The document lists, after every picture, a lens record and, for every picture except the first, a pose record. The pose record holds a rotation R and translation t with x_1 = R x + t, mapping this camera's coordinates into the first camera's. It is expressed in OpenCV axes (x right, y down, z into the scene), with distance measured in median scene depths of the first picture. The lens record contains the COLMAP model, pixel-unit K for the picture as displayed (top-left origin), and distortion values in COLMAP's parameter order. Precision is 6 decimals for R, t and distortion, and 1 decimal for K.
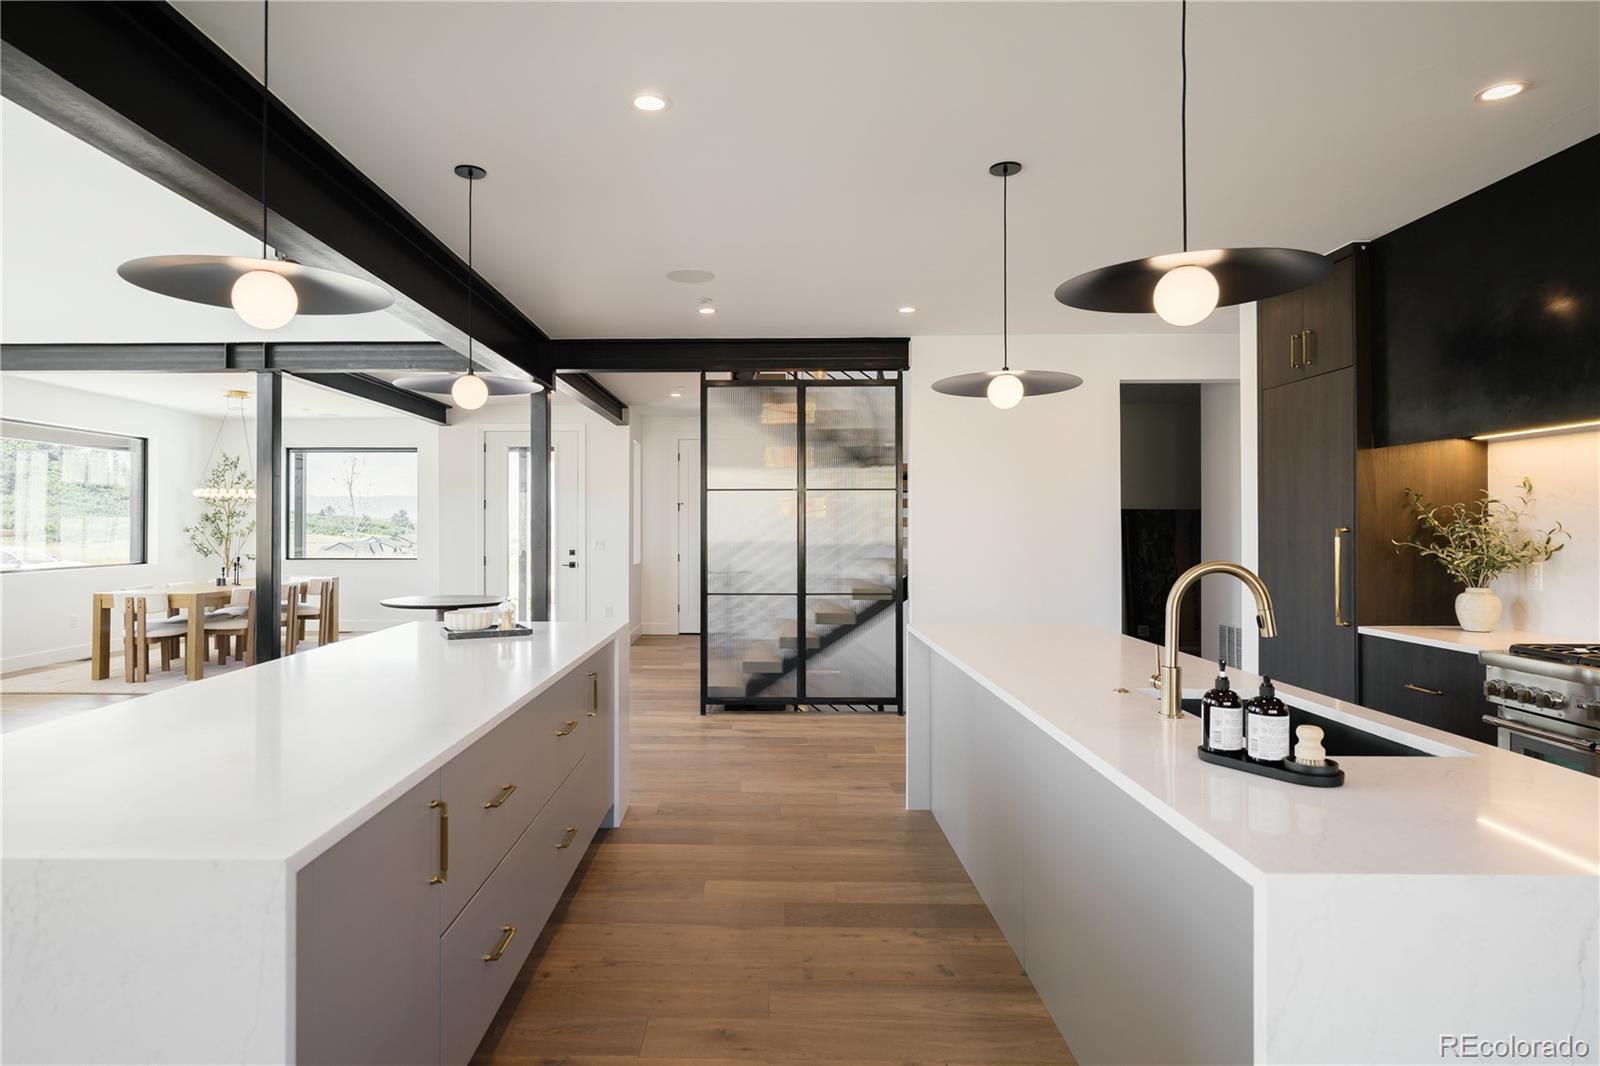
lens RADIAL K [[871.0, 0, 749.7], [0, 871.0, 520.1], [0, 0, 1]] dist [0.000485, -0.000113]
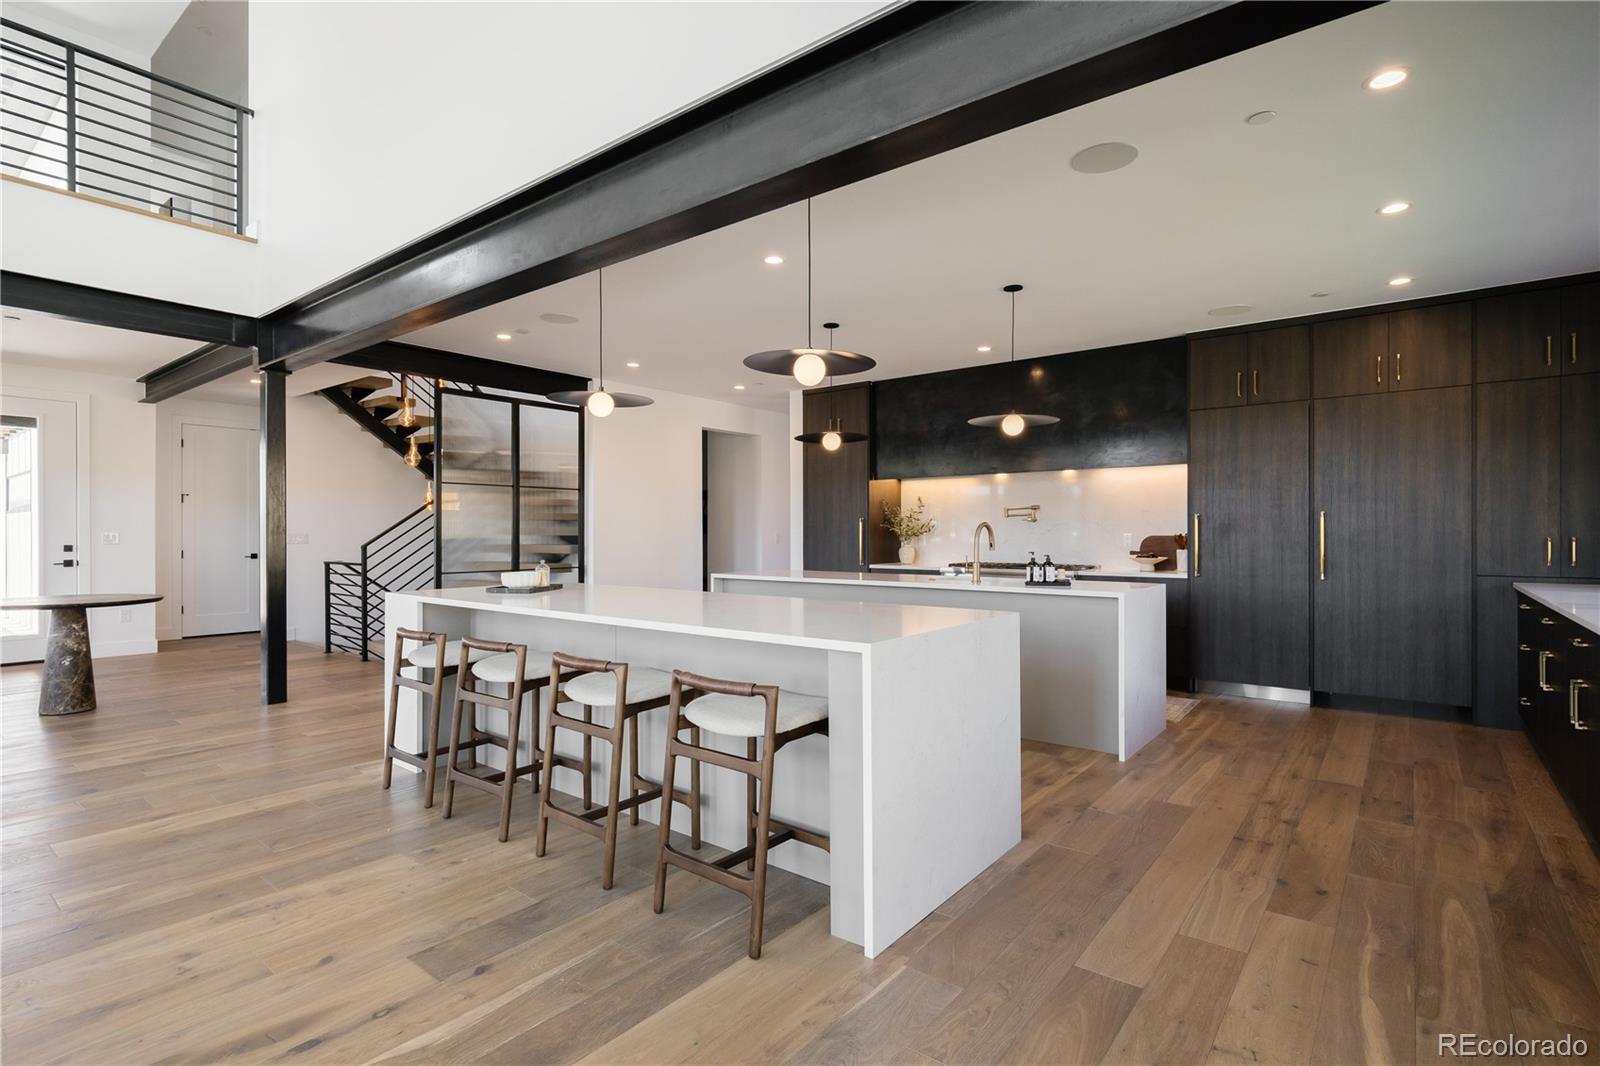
lens RADIAL K [[774.1, 0, 798.6], [0, 774.1, 532.7], [0, 0, 1]] dist [0.000459, -0.001122]
pose [[0.608609, -0.000326, 0.793470, -0.483370], [-0.005112, 0.999978, 0.004332, 0.020723], [-0.793454, -0.006693, 0.608594, 0.004078]]
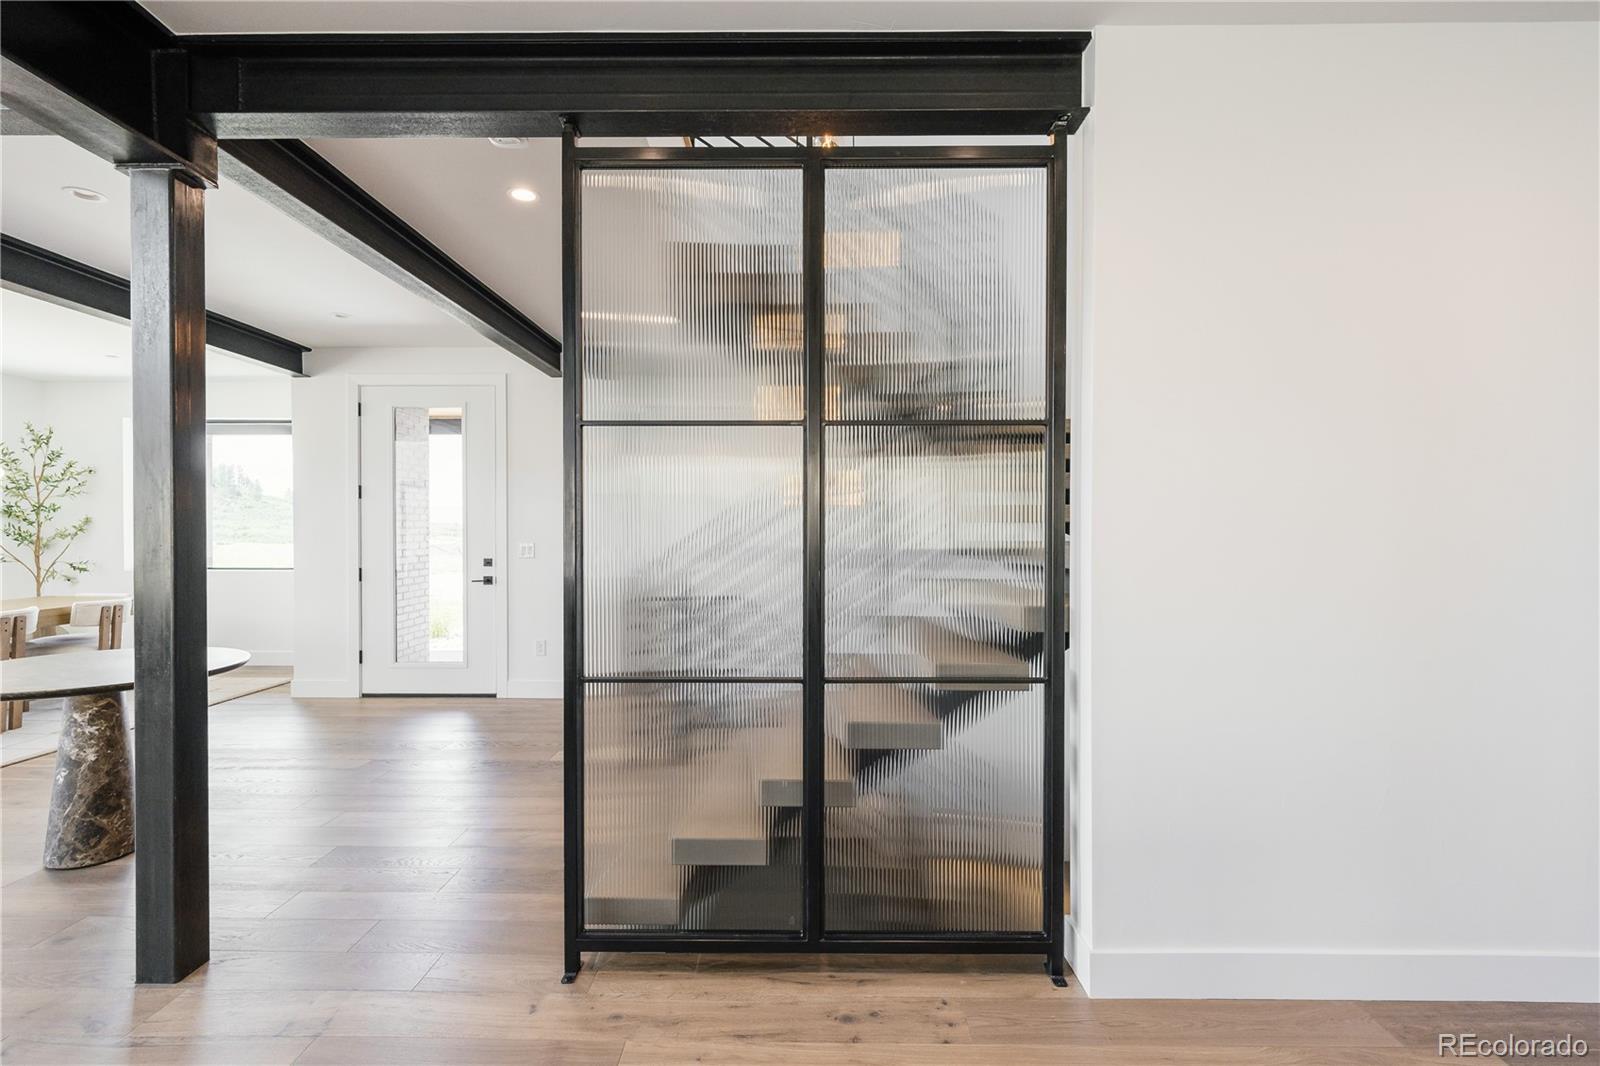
lens RADIAL K [[739.0, 0, 788.8], [0, 739.0, 537.0], [0, 0, 1]] dist [-0.001921, -0.000204]
pose [[0.999972, 0.001024, 0.007446, 0.038293], [-0.001129, 0.999899, 0.014152, 0.011615], [-0.007430, -0.014160, 0.999872, 0.552922]]
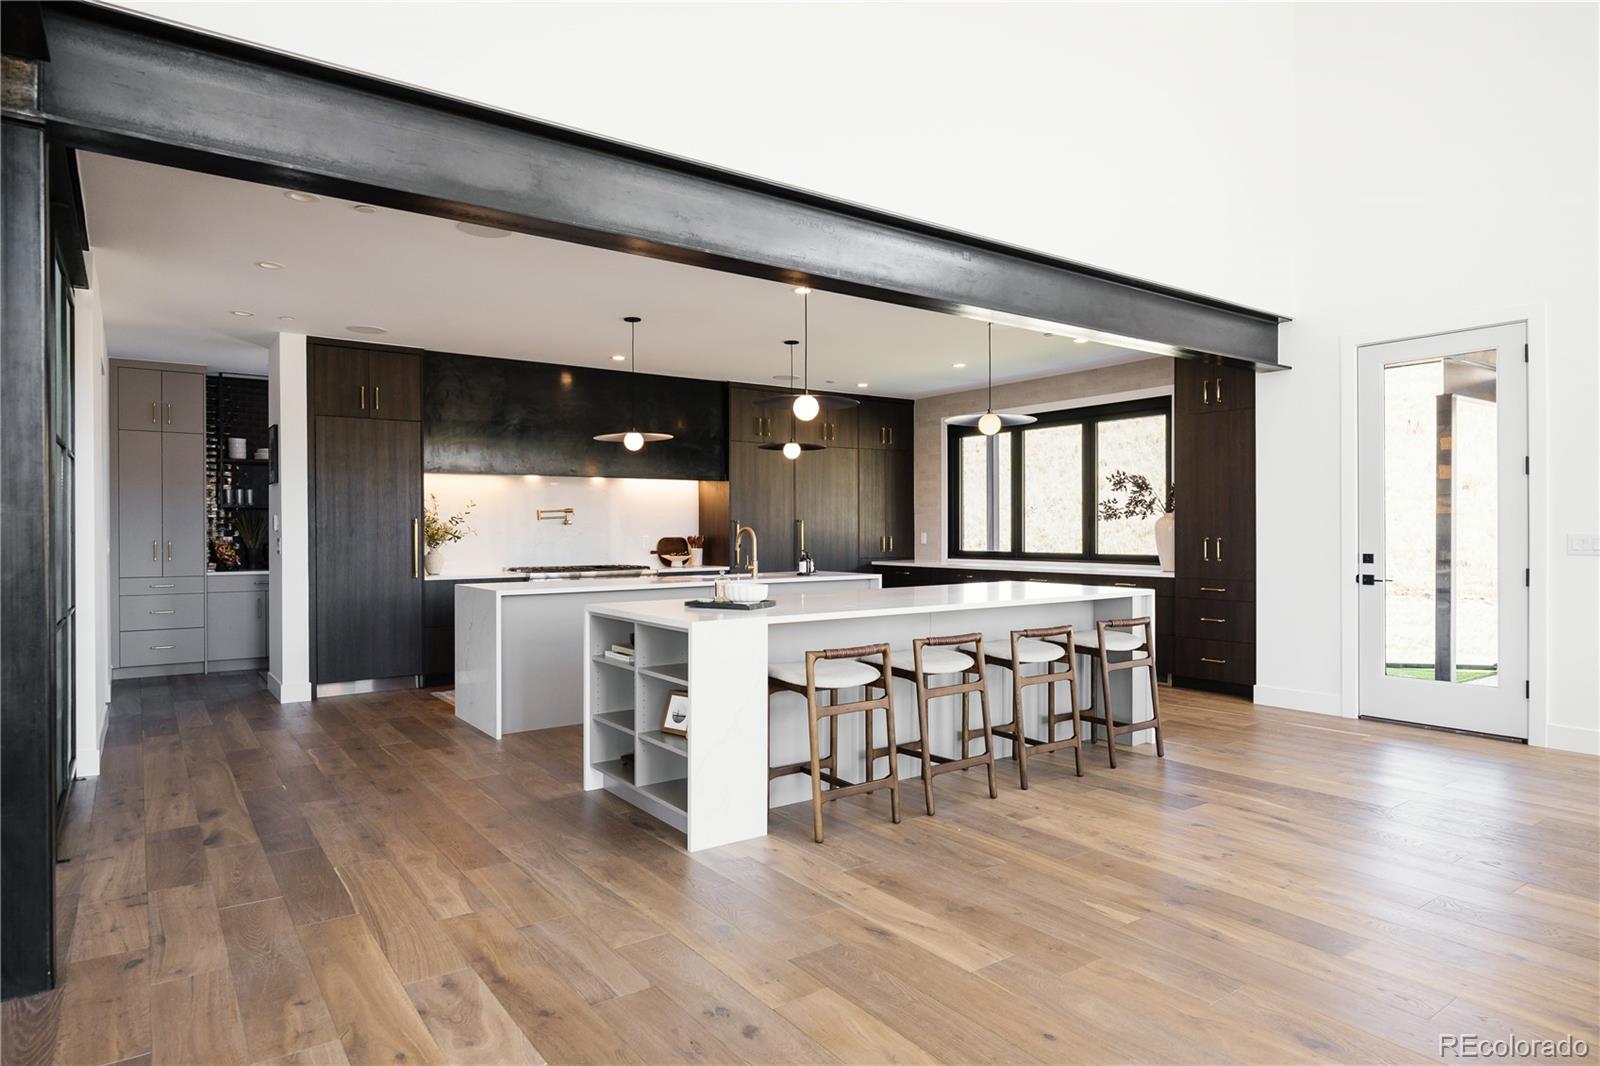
lens RADIAL K [[910.2, 0, 802.3], [0, 910.2, 534.0], [0, 0, 1]] dist [0.002060, -0.000653]
pose [[-0.596975, -0.000439, 0.802260, -0.639463], [-0.001459, 0.999999, -0.000539, 0.021603], [-0.802258, -0.001493, -0.596975, 0.813123]]
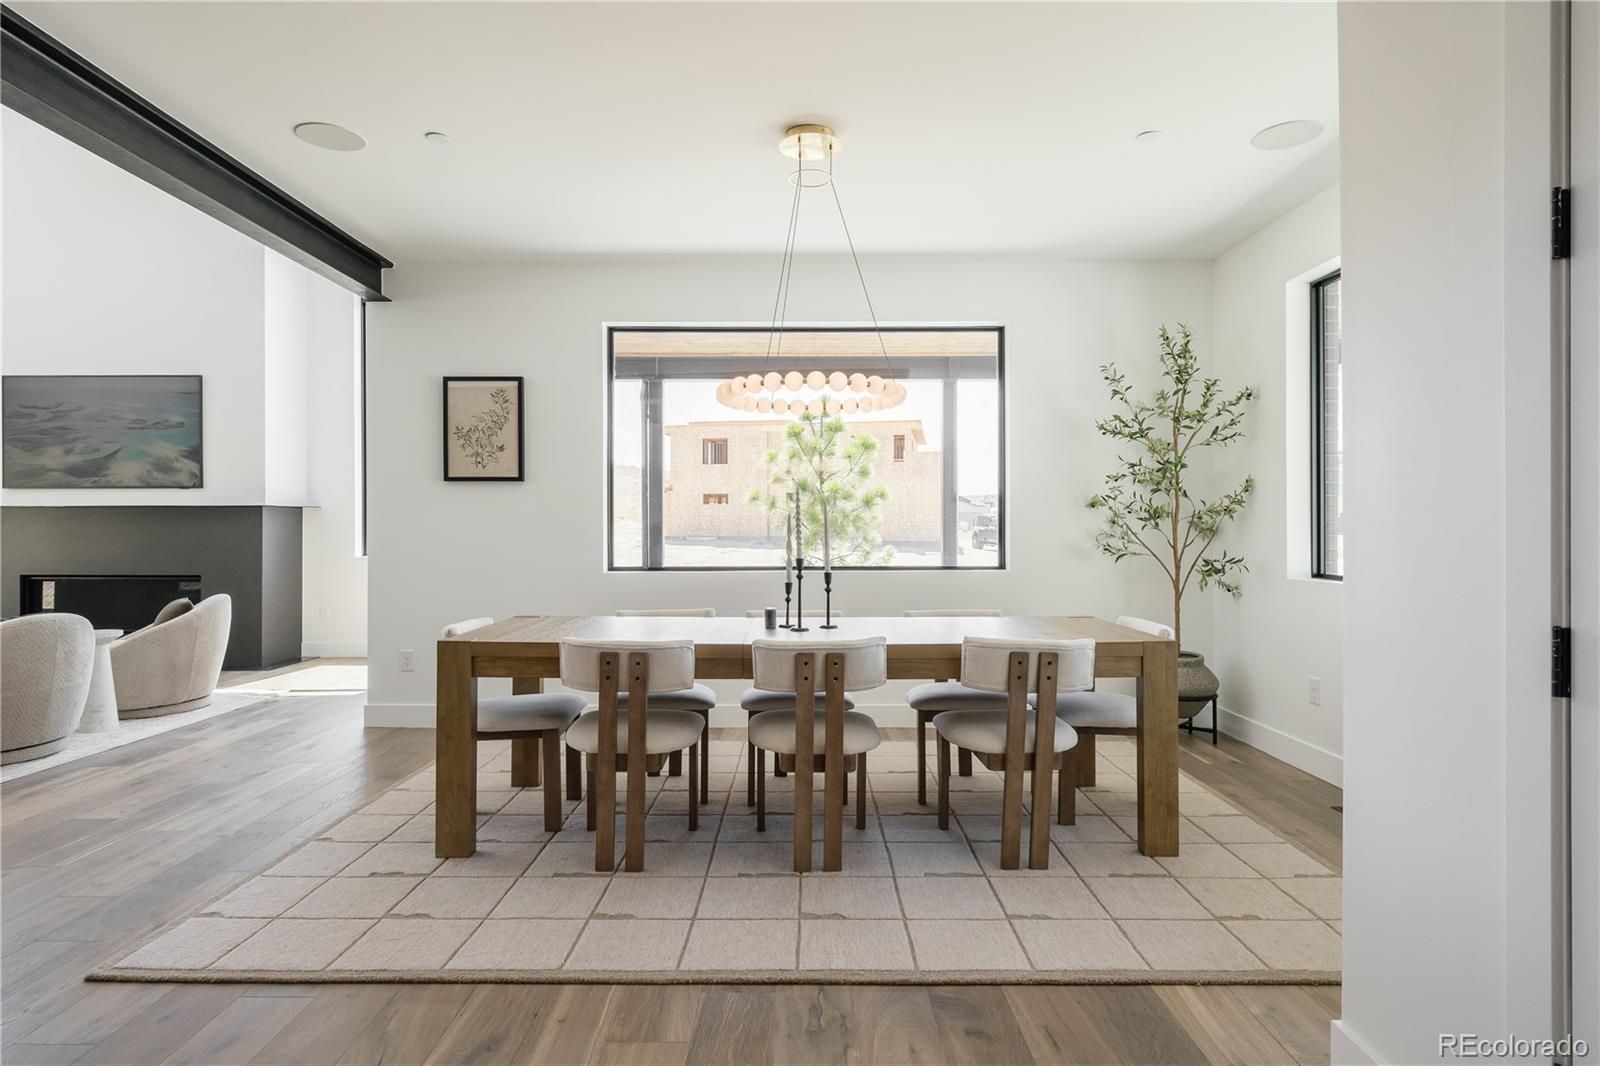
lens RADIAL K [[890.9, 0, 812.5], [0, 890.9, 530.6], [0, 0, 1]] dist [-0.004166, -0.001545]
pose [[0.023945, 0.003869, -0.999706, -0.223695], [0.007423, 0.999964, 0.004048, 0.032805], [0.999686, -0.007518, 0.023915, 1.180694]]
